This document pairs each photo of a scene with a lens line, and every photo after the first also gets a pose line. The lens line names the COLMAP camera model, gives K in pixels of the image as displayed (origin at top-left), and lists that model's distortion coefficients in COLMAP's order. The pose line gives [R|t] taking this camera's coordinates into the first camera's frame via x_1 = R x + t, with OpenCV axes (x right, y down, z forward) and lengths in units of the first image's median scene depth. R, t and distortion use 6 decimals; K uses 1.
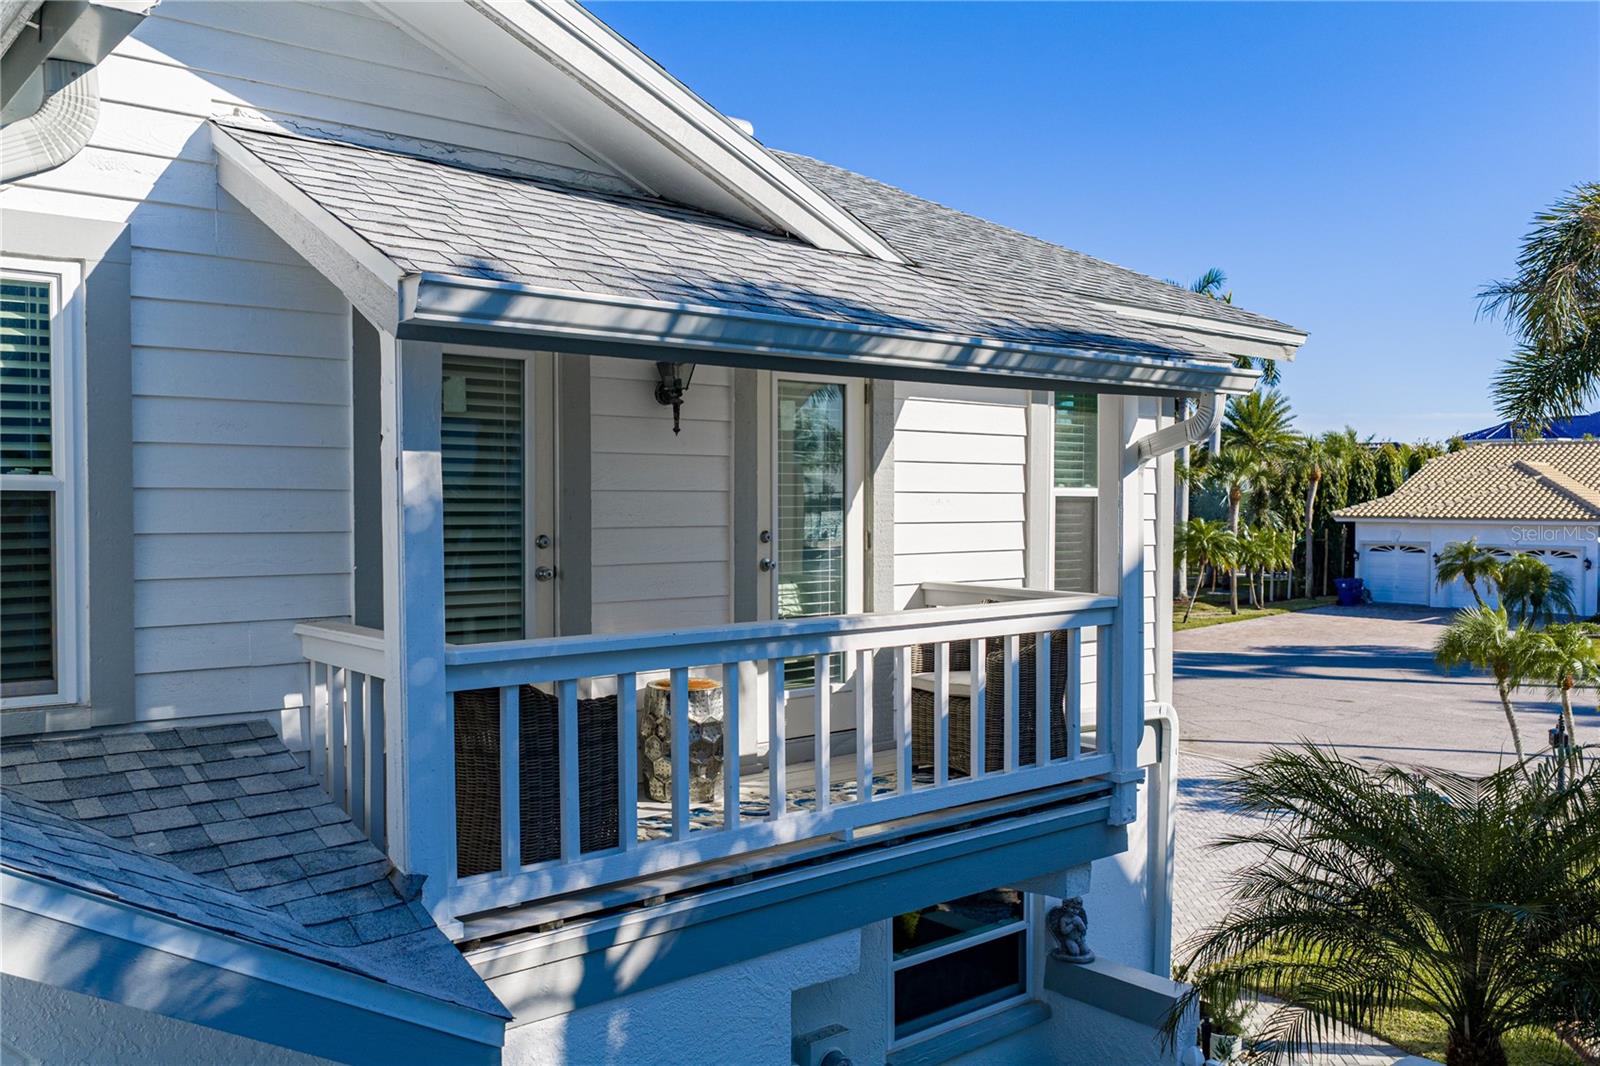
lens RADIAL K [[1331.2, 0, 800.0], [0, 1331.2, 533.0], [0, 0, 1]] dist [0.040447, 0.000214]
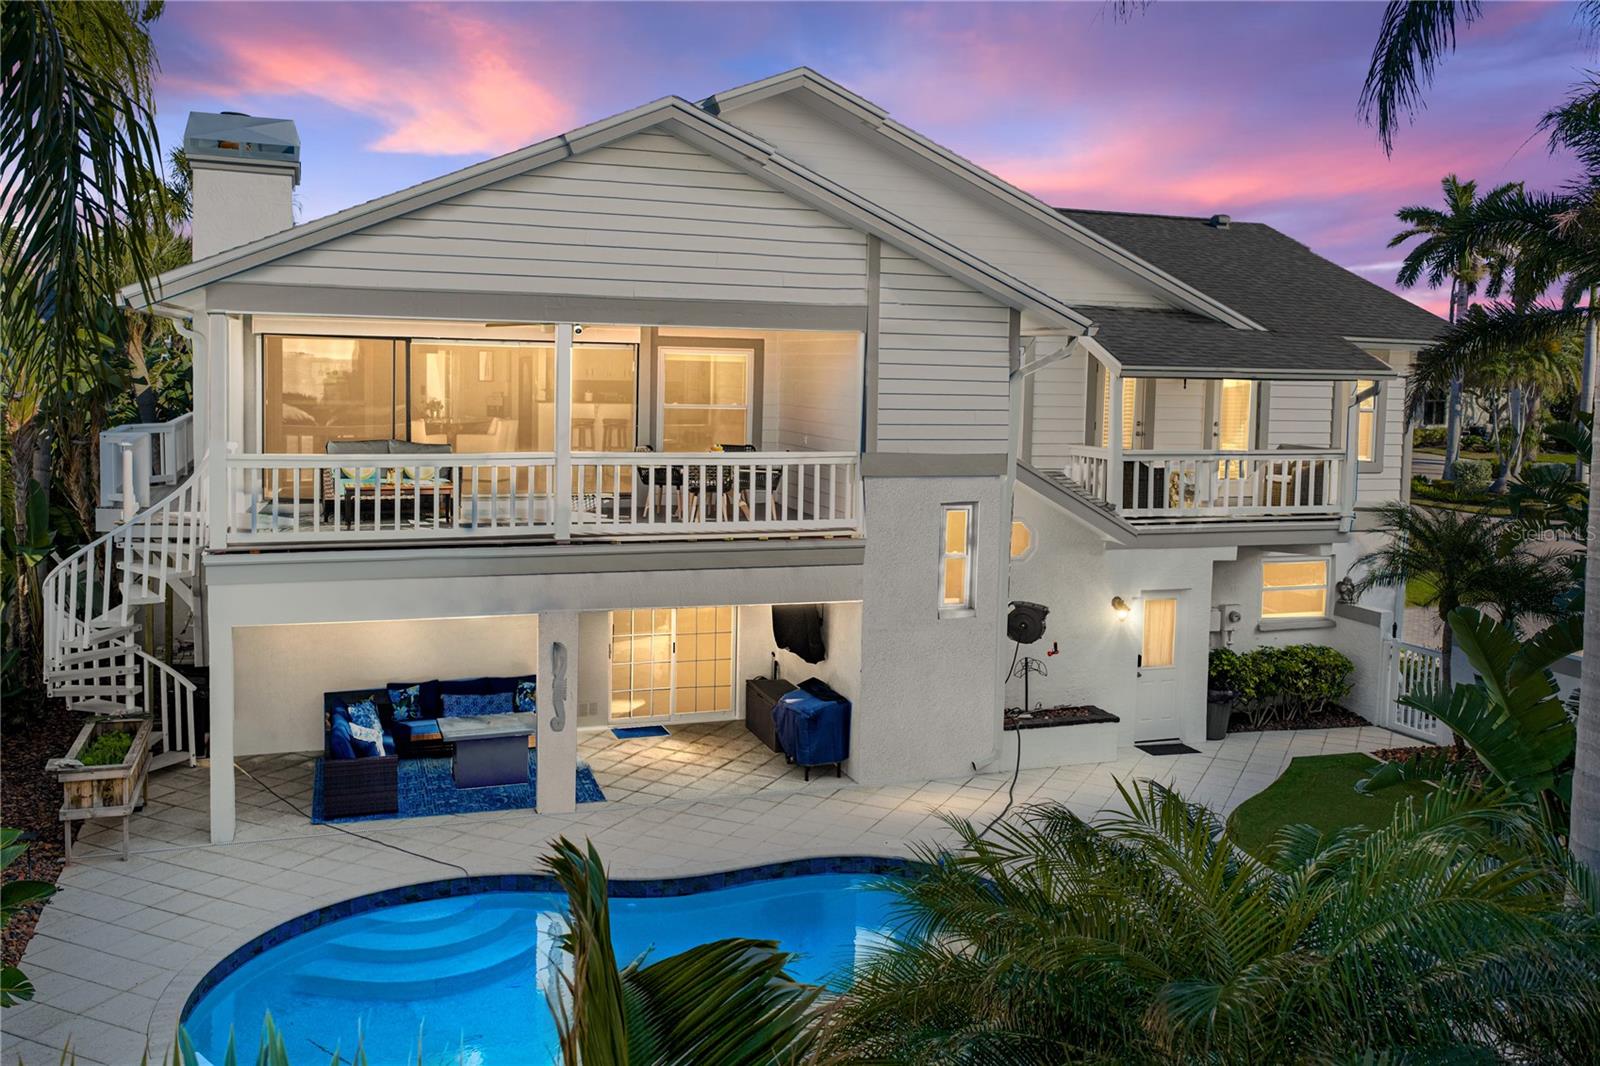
lens RADIAL K [[1331.2, 0, 800.0], [0, 1331.2, 533.0], [0, 0, 1]] dist [0.040447, 0.000214]
pose [[0.928499, 0.073387, -0.364010, 0.250625], [-0.033807, 0.992912, 0.113946, -0.075318], [0.369792, -0.093493, 0.924399, -2.480933]]
